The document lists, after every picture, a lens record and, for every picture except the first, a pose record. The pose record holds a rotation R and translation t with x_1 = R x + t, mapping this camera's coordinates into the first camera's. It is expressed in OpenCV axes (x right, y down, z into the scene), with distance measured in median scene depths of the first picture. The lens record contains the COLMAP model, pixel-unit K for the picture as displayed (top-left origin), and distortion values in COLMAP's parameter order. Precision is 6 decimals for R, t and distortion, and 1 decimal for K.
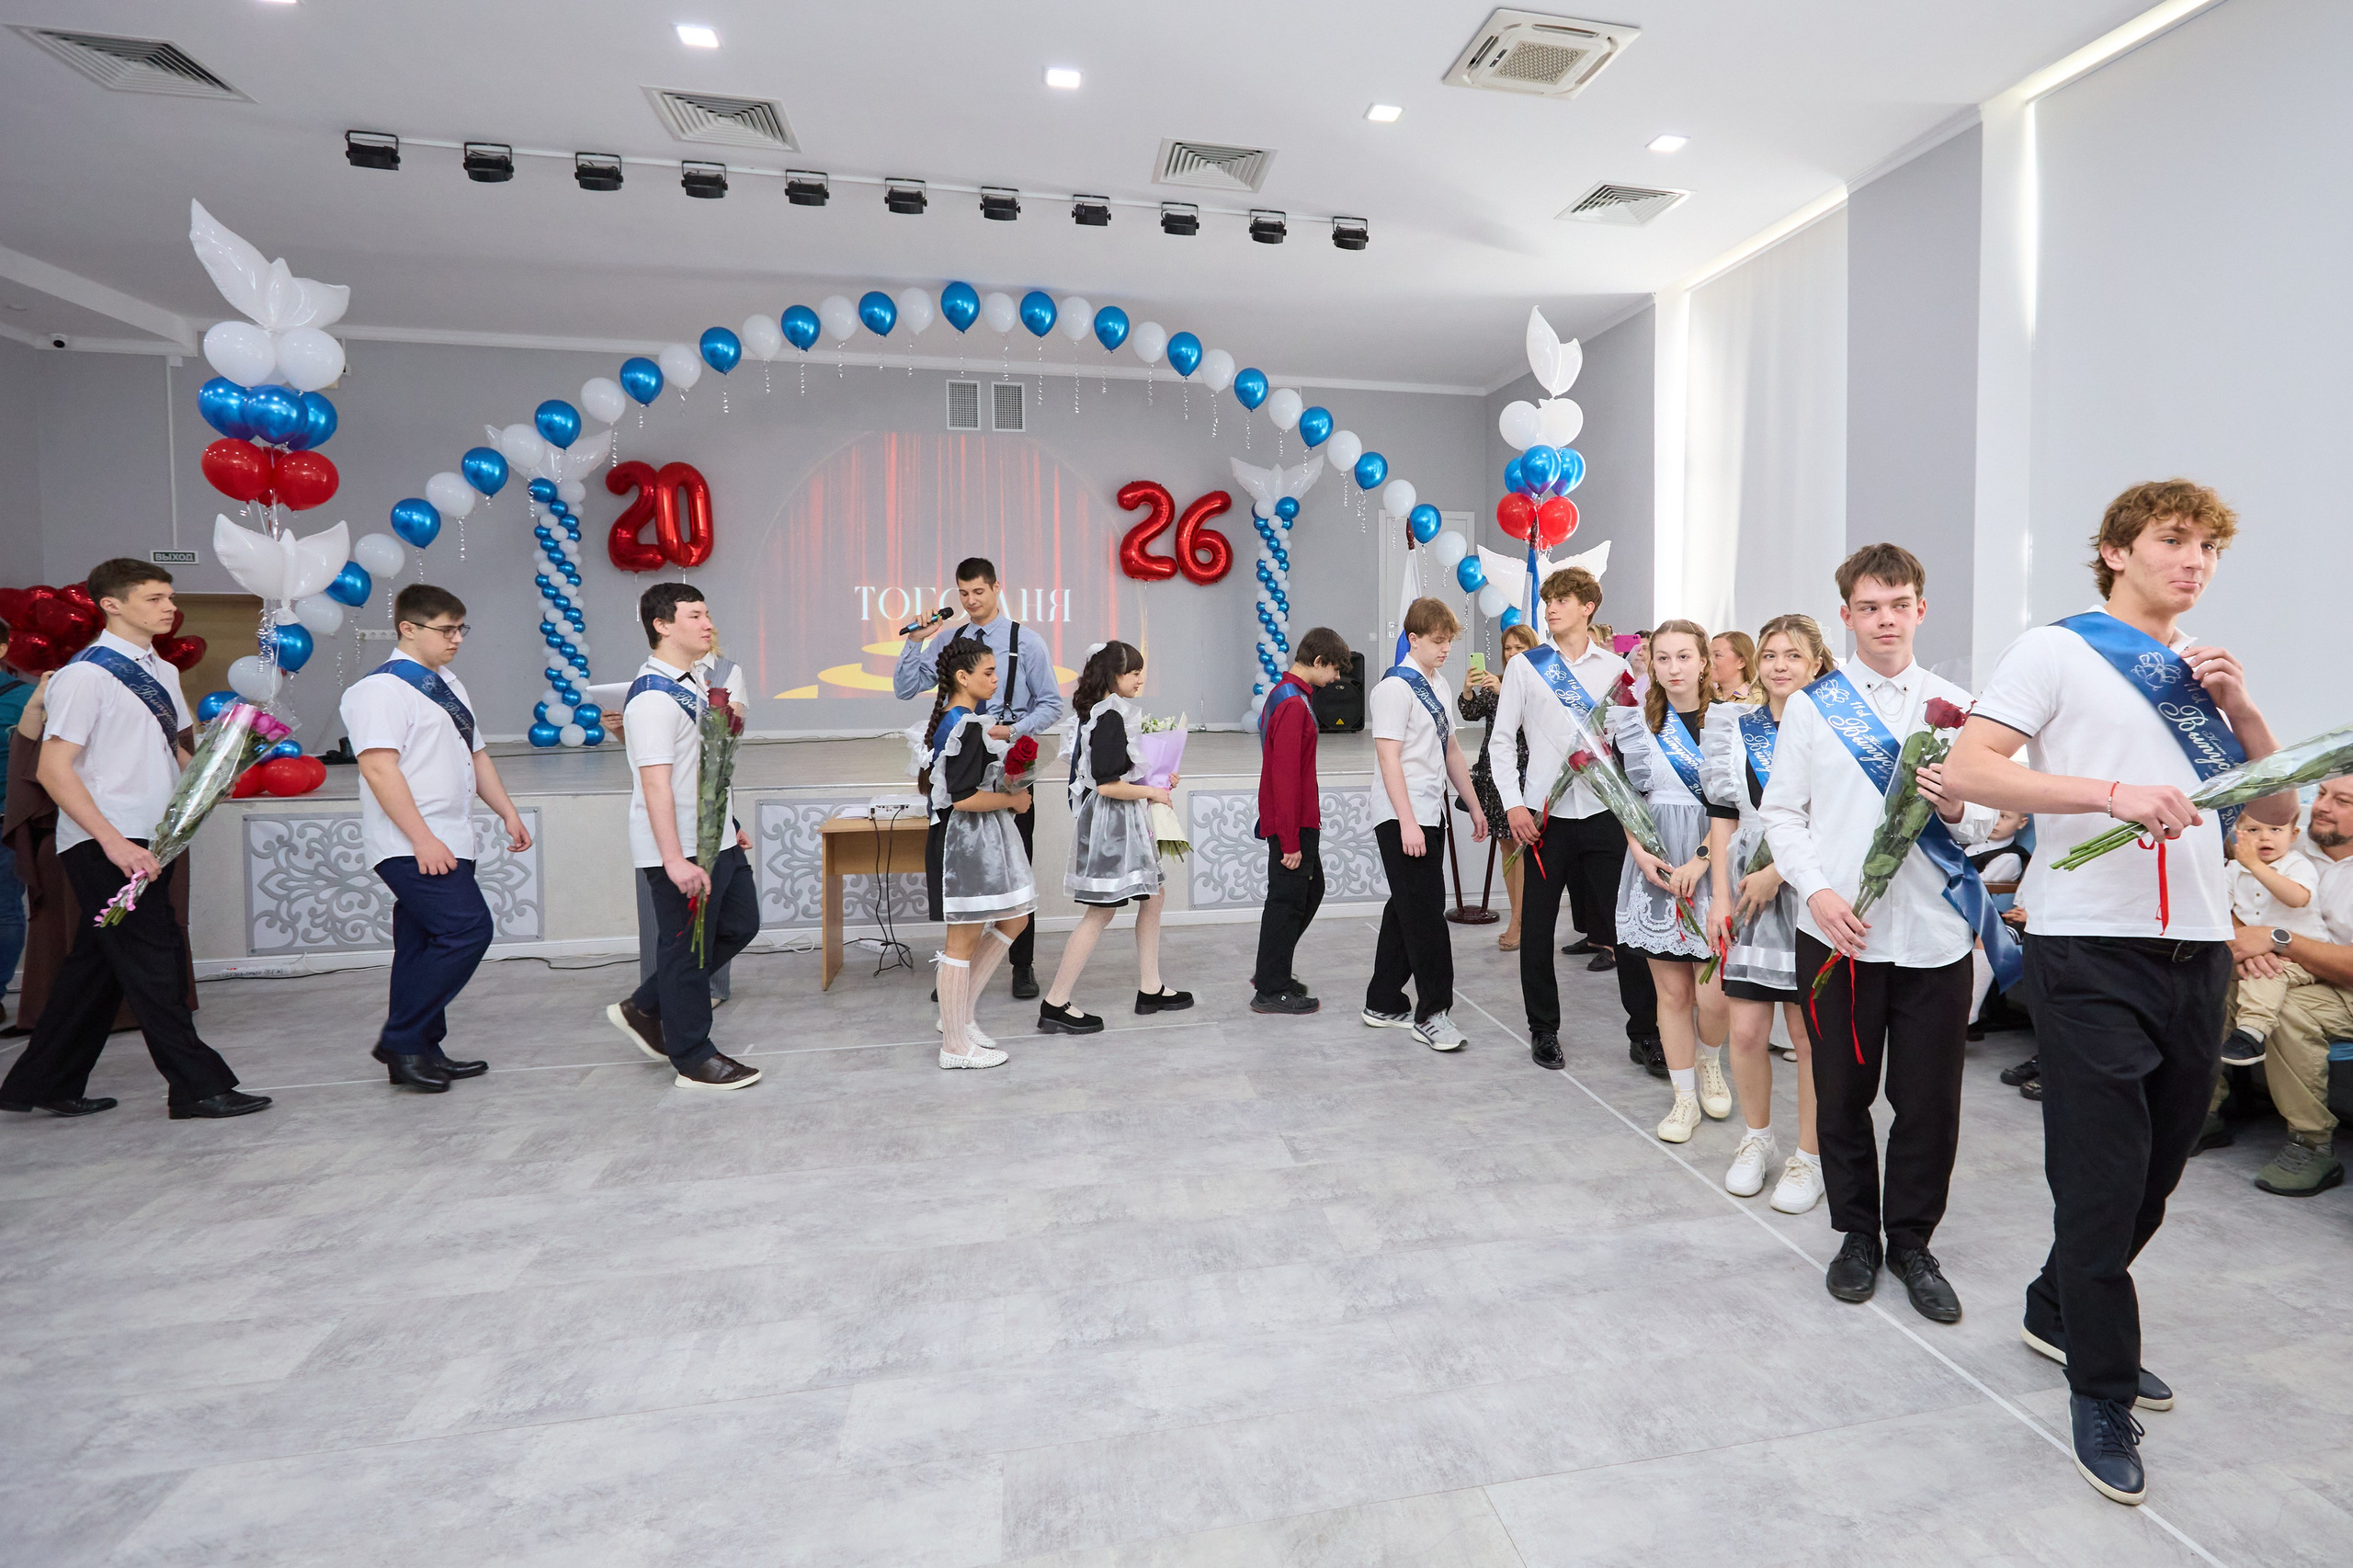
lens RADIAL K [[1084.3, 0, 1183.0], [0, 1084.3, 688.7], [0, 0, 1]] dist [0.003530, -0.000200]
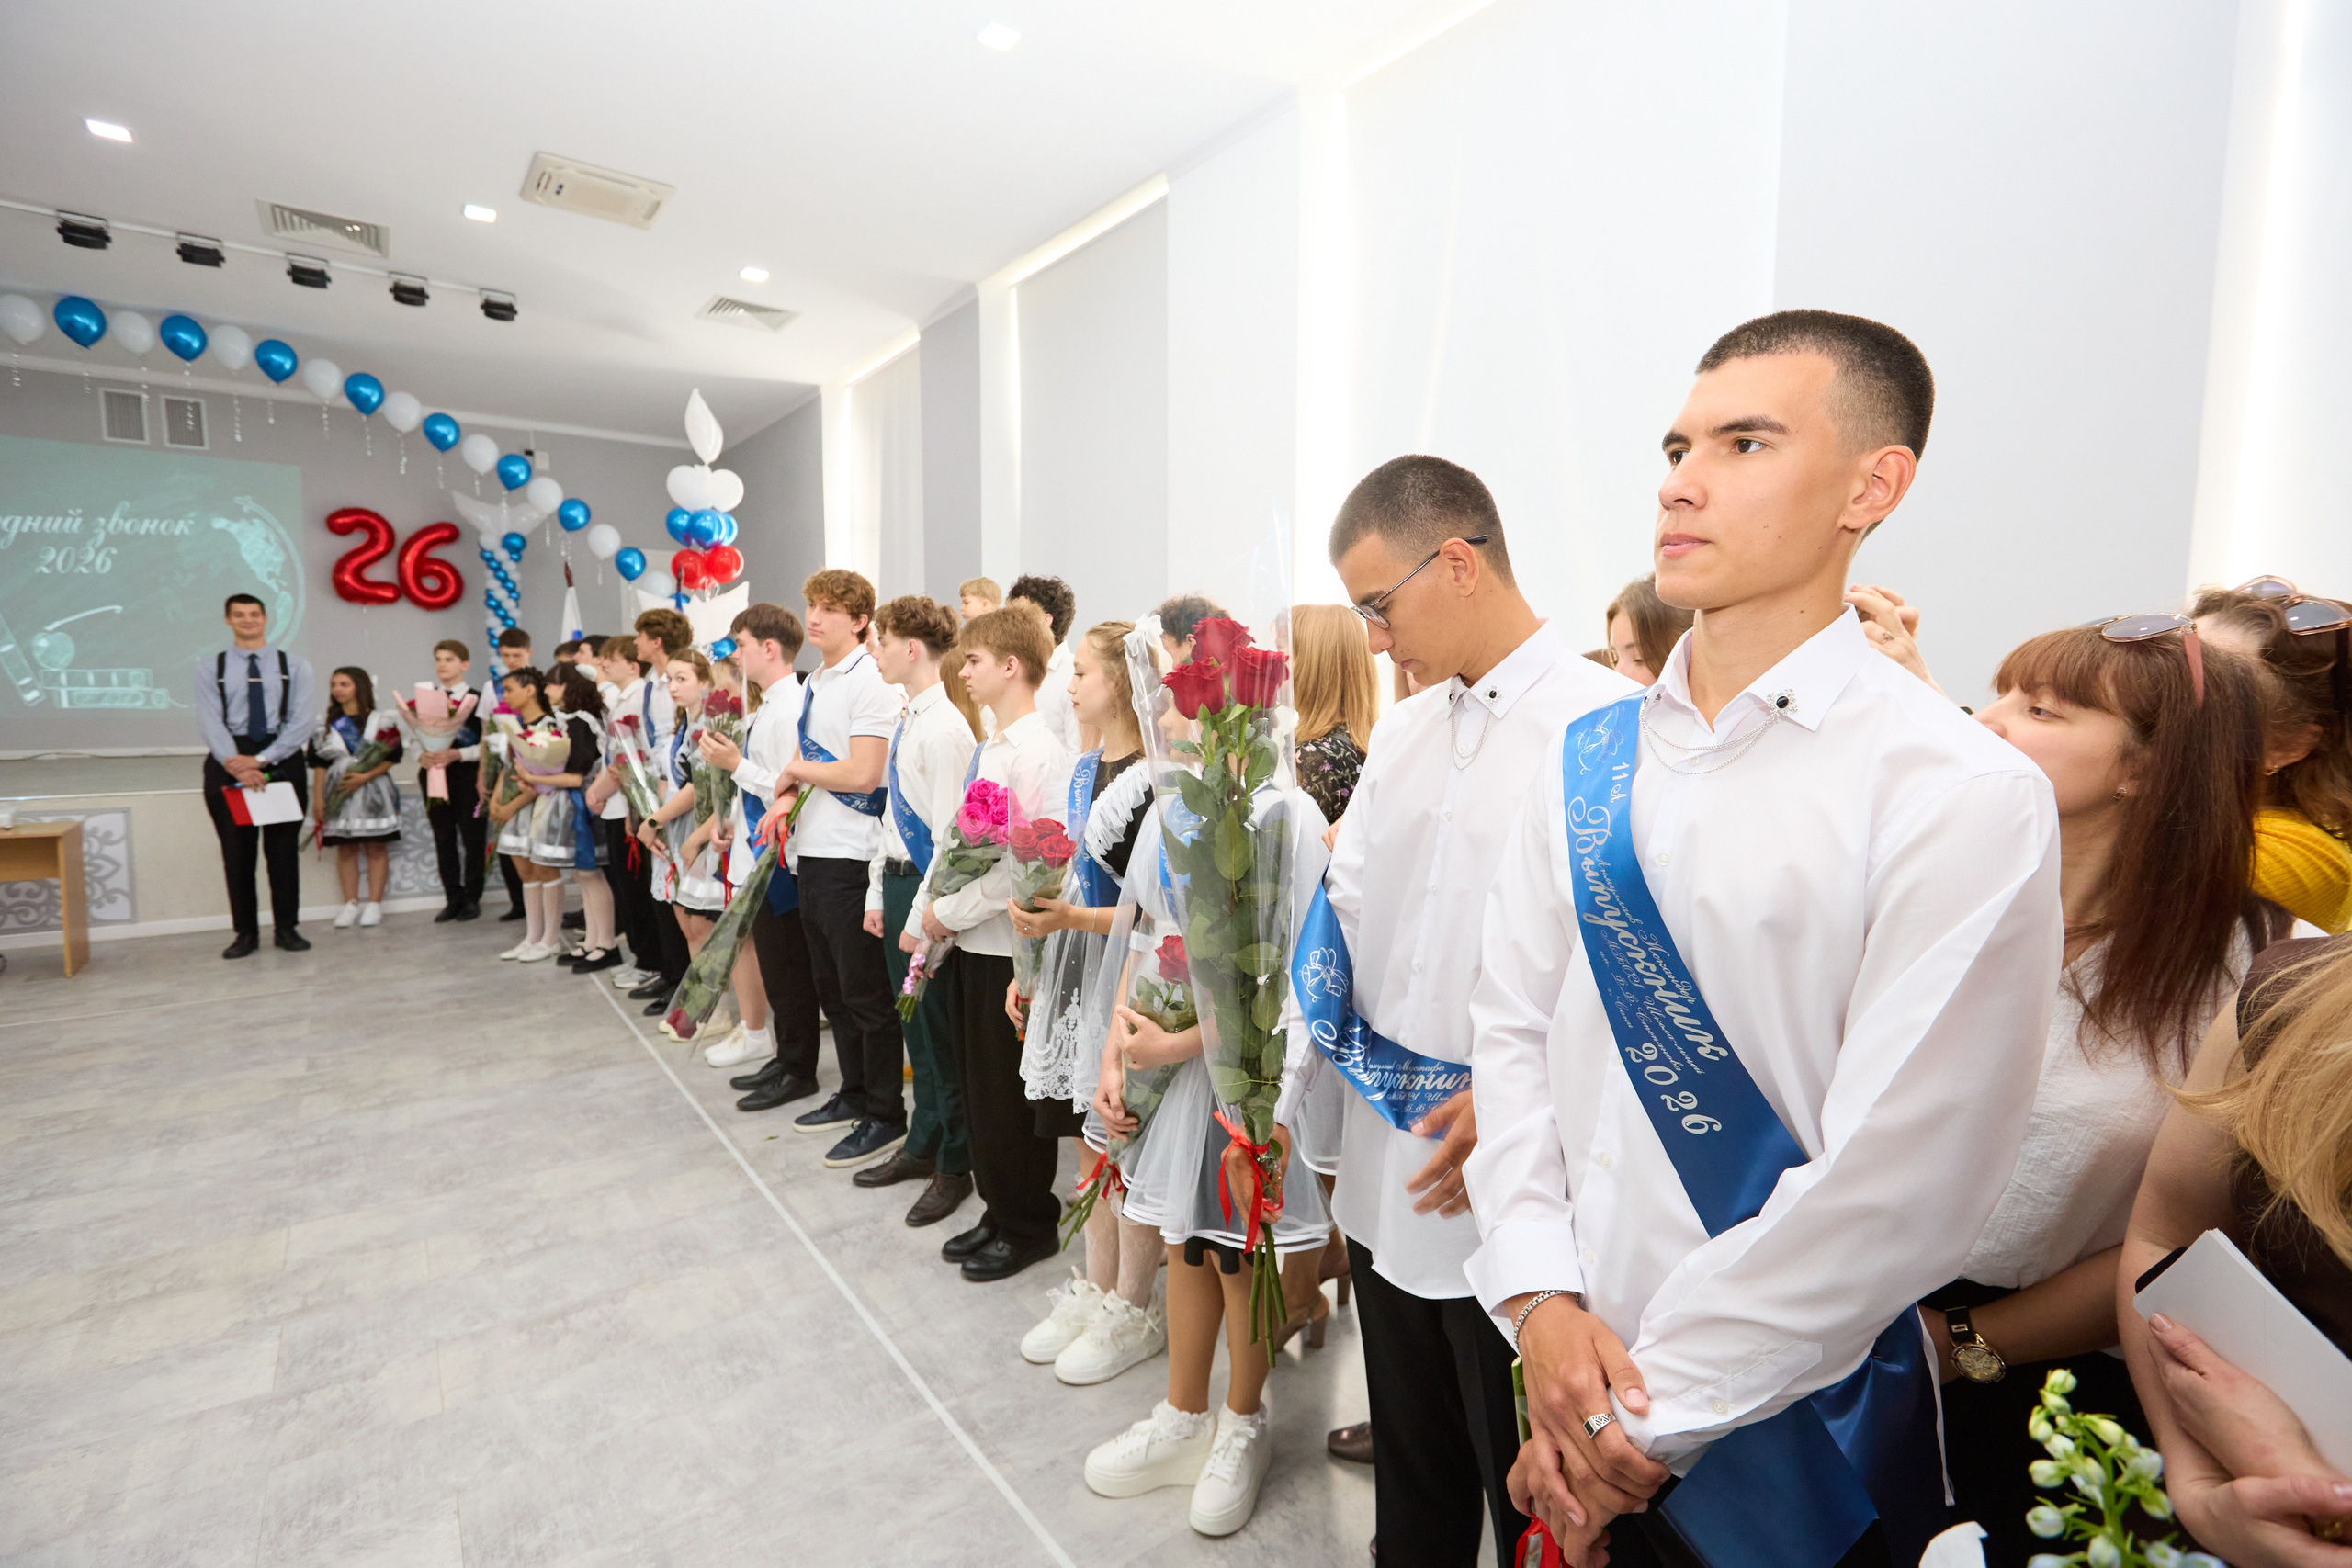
lens RADIAL K [[1083.7, 0, 1154.6], [0, 1083.7, 776.2], [0, 0, 1]] dist [0.003530, -0.000200]
pose [[0.923802, -0.025885, 0.381994, 0.341954], [0.003500, 0.998241, 0.059179, 0.008208], [-0.382854, -0.053333, 0.922268, -0.343850]]
